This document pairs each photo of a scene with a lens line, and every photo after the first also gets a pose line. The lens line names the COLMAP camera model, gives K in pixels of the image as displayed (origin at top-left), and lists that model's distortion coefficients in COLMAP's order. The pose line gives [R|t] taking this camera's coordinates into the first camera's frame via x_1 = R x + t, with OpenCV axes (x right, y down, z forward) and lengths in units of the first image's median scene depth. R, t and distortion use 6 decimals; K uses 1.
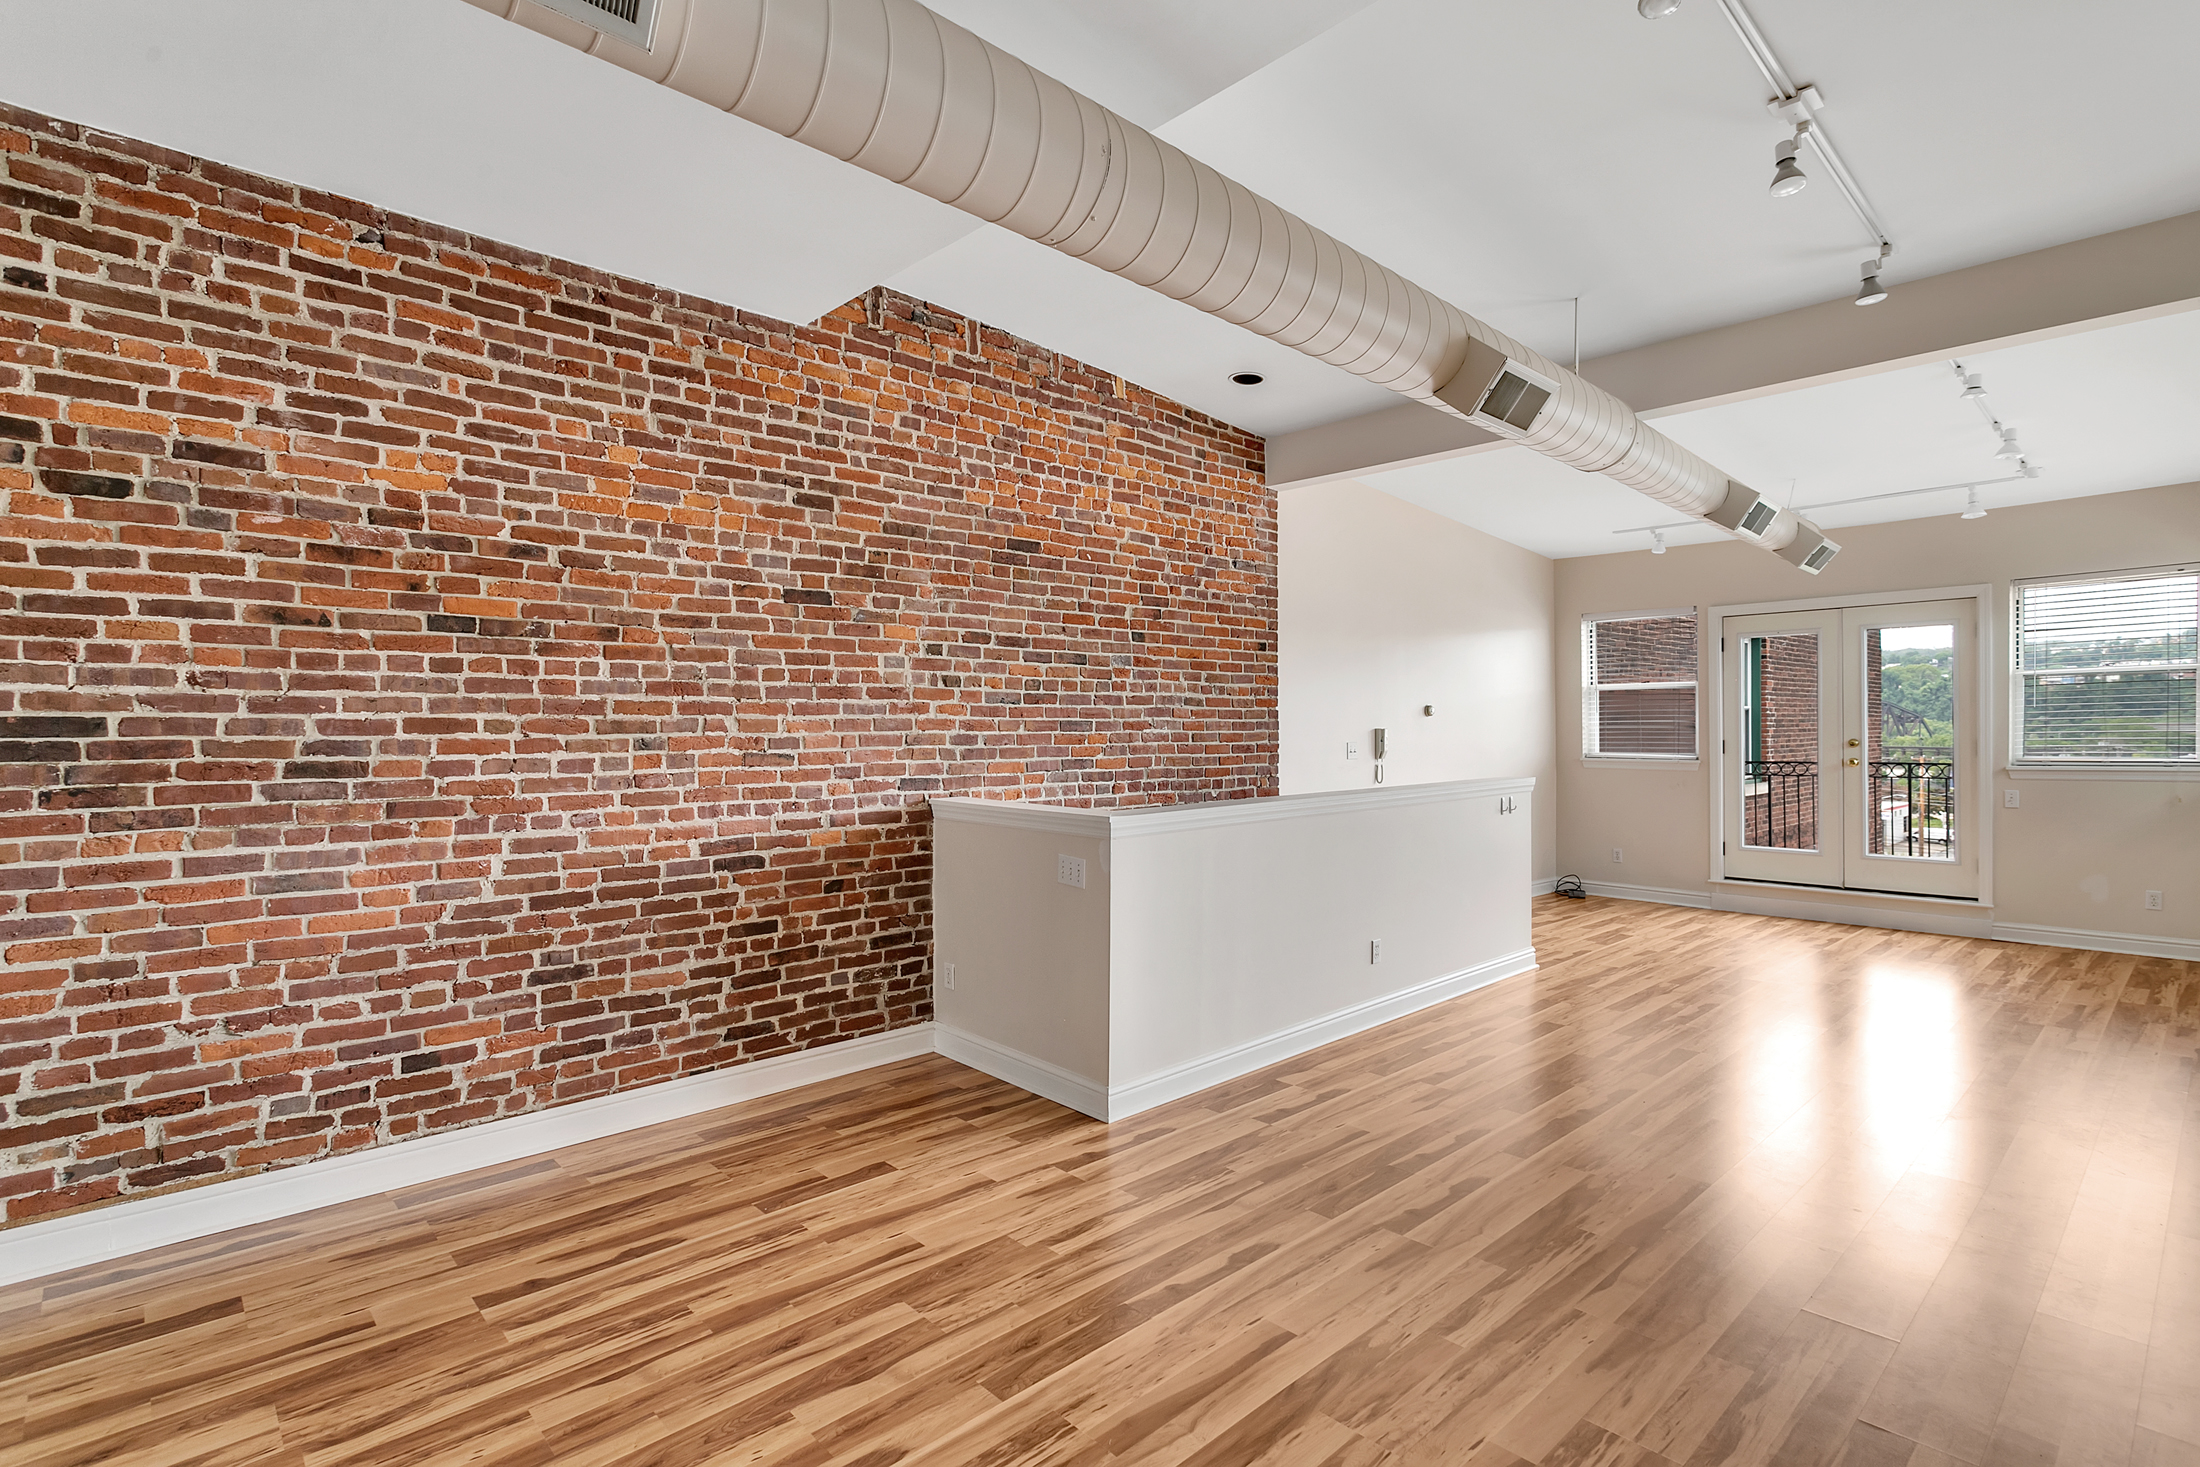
lens RADIAL K [[1067.5, 0, 1098.5], [0, 1067.5, 740.2], [0, 0, 1]] dist [-0.001309, 0.005605]
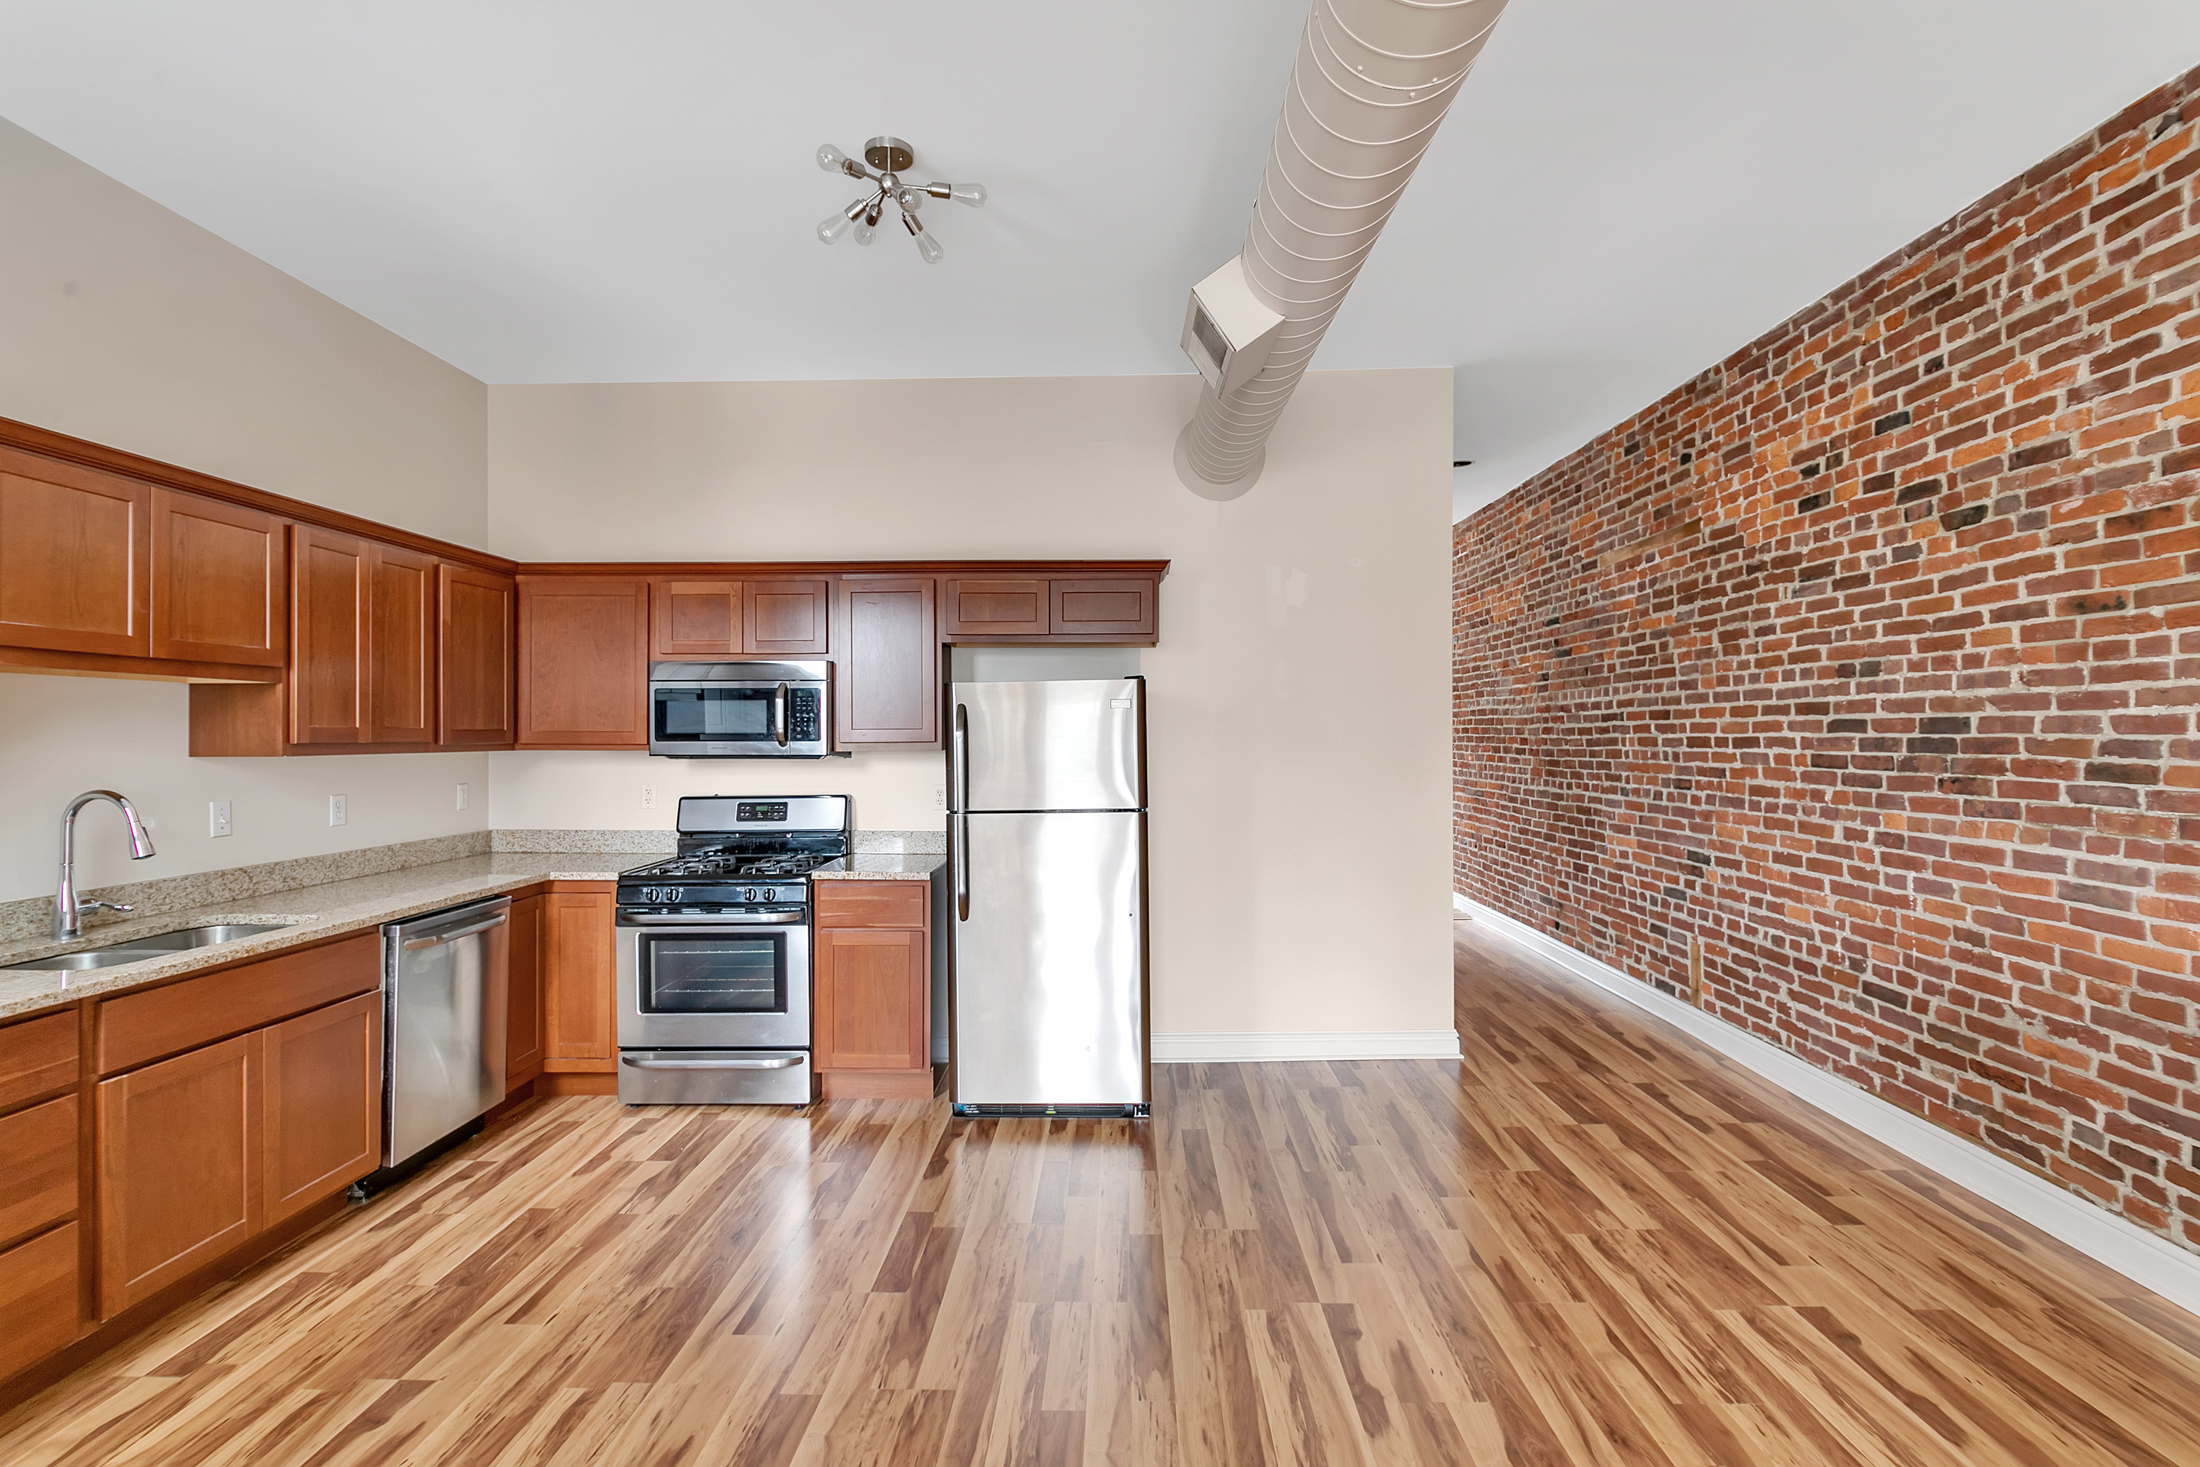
lens RADIAL K [[1051.3, 0, 1074.9], [0, 1051.3, 723.5], [0, 0, 1]] dist [0.002800, 0.000017]
pose [[-0.716861, 0.002928, -0.697210, 0.317948], [0.002916, 0.999995, 0.001201, -0.010578], [0.697210, -0.001172, -0.716866, 0.660919]]
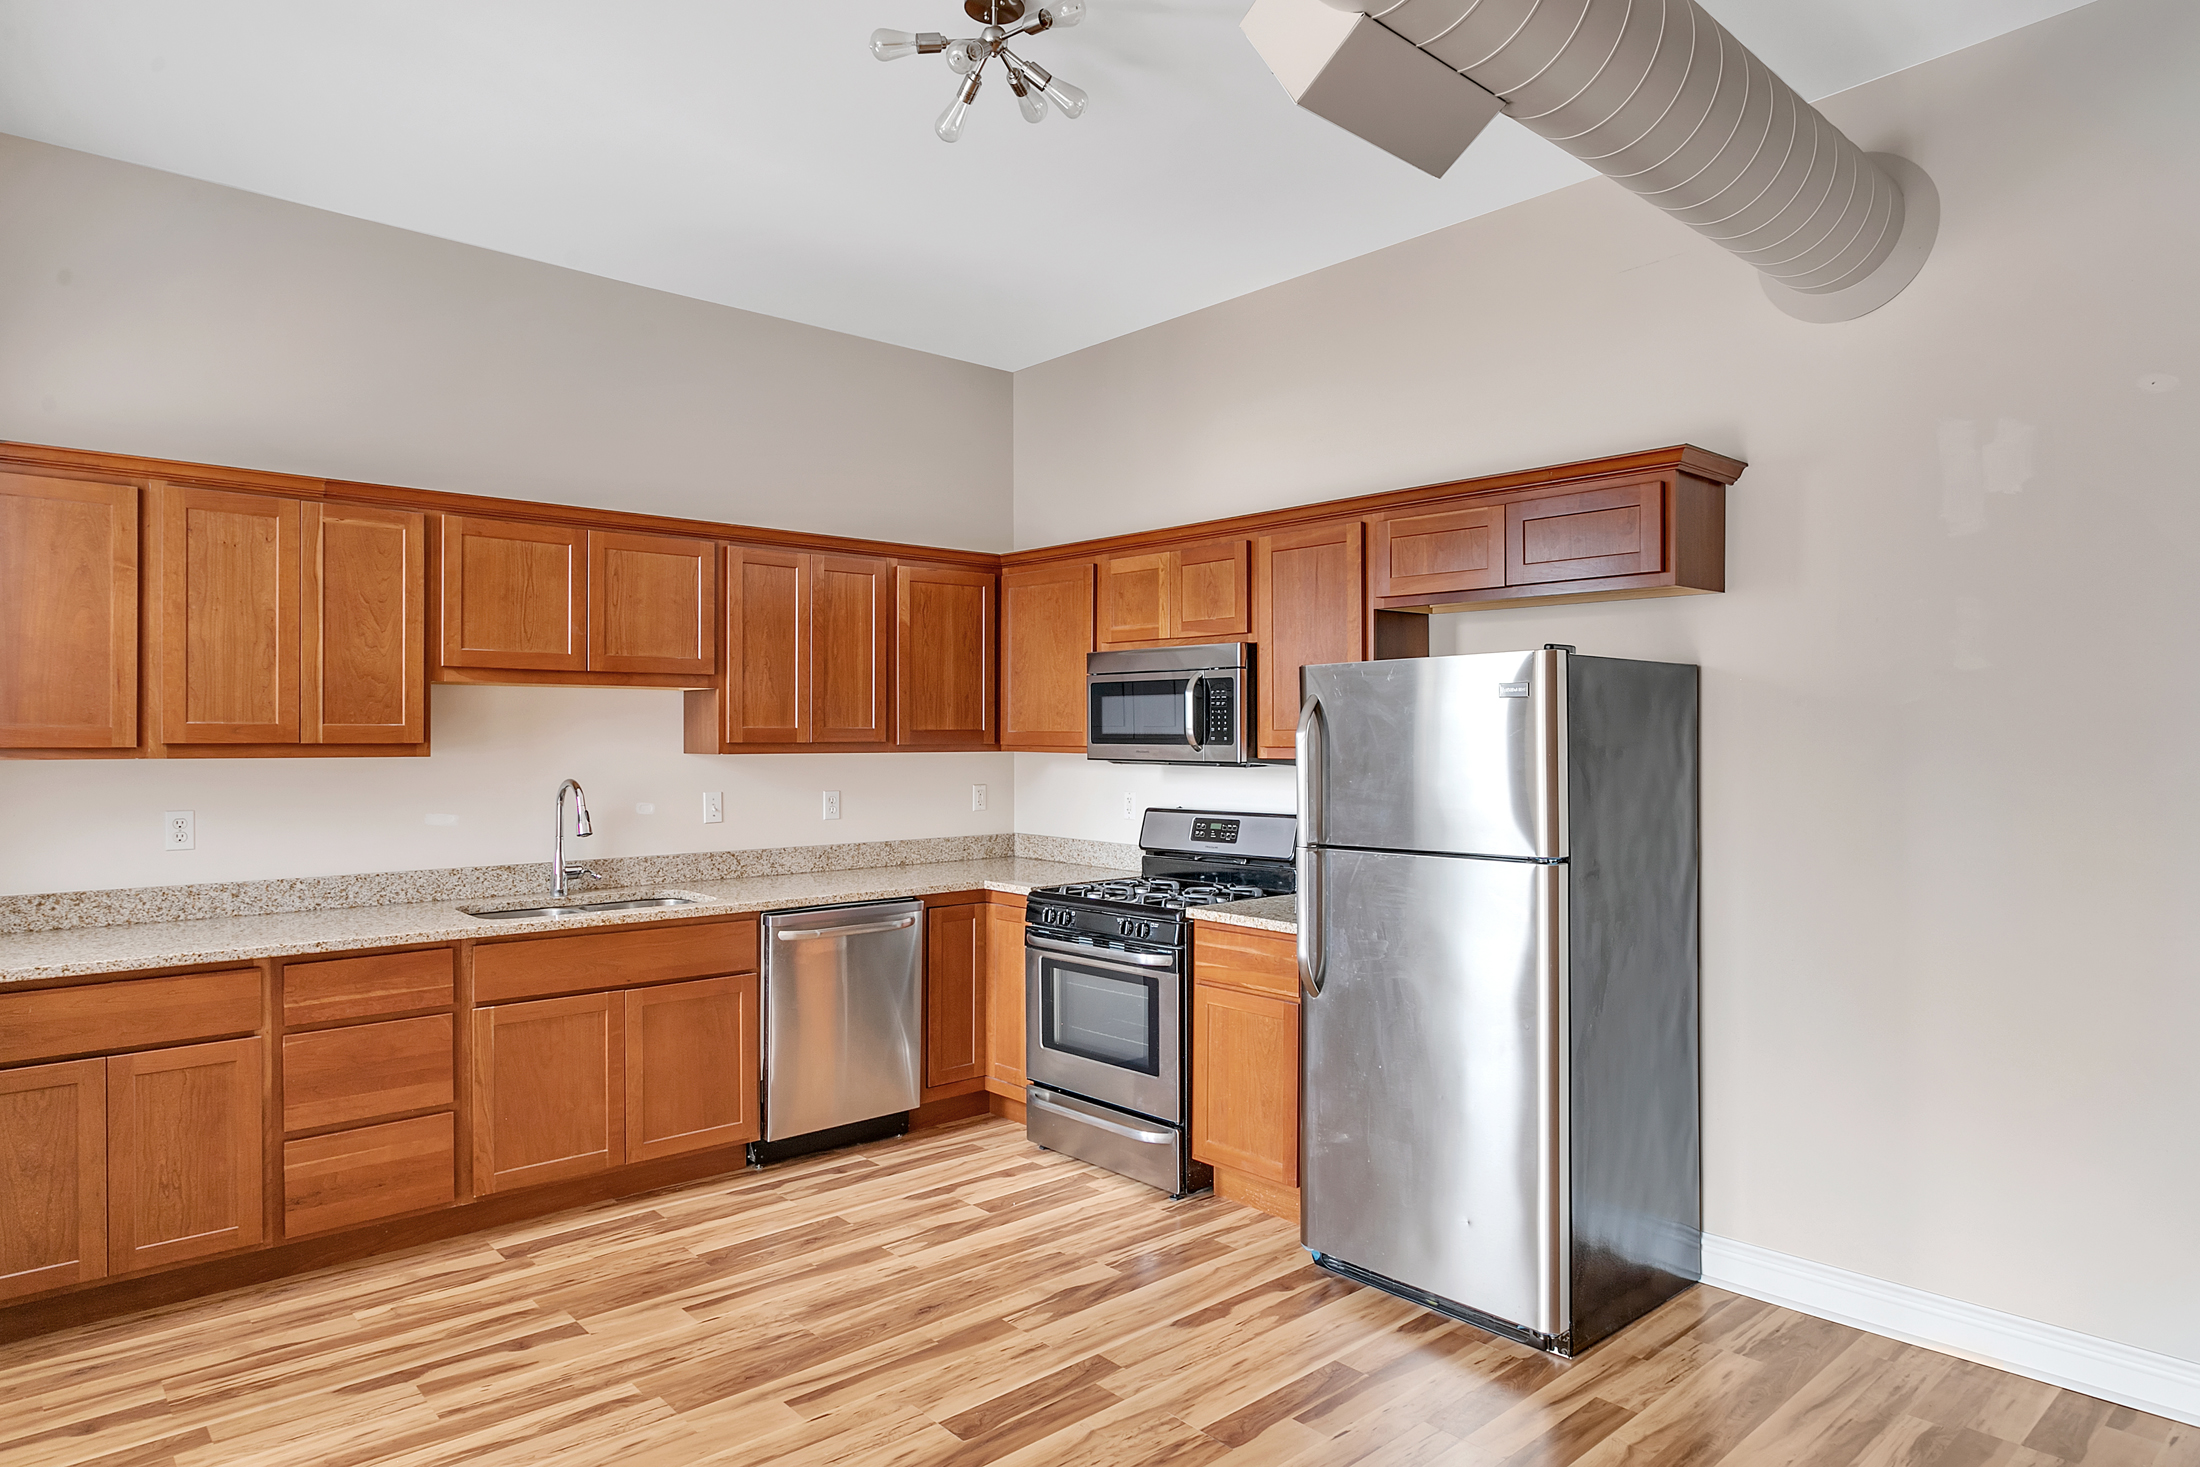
lens RADIAL K [[1284.7, 0, 1081.2], [0, 1284.7, 738.2], [0, 0, 1]] dist [-0.012252, 0.005055]
pose [[-0.999223, 0.006681, 0.038844, -0.081542], [0.007114, 0.999914, 0.011031, -0.009828], [-0.038767, 0.011299, -0.999184, 0.731935]]
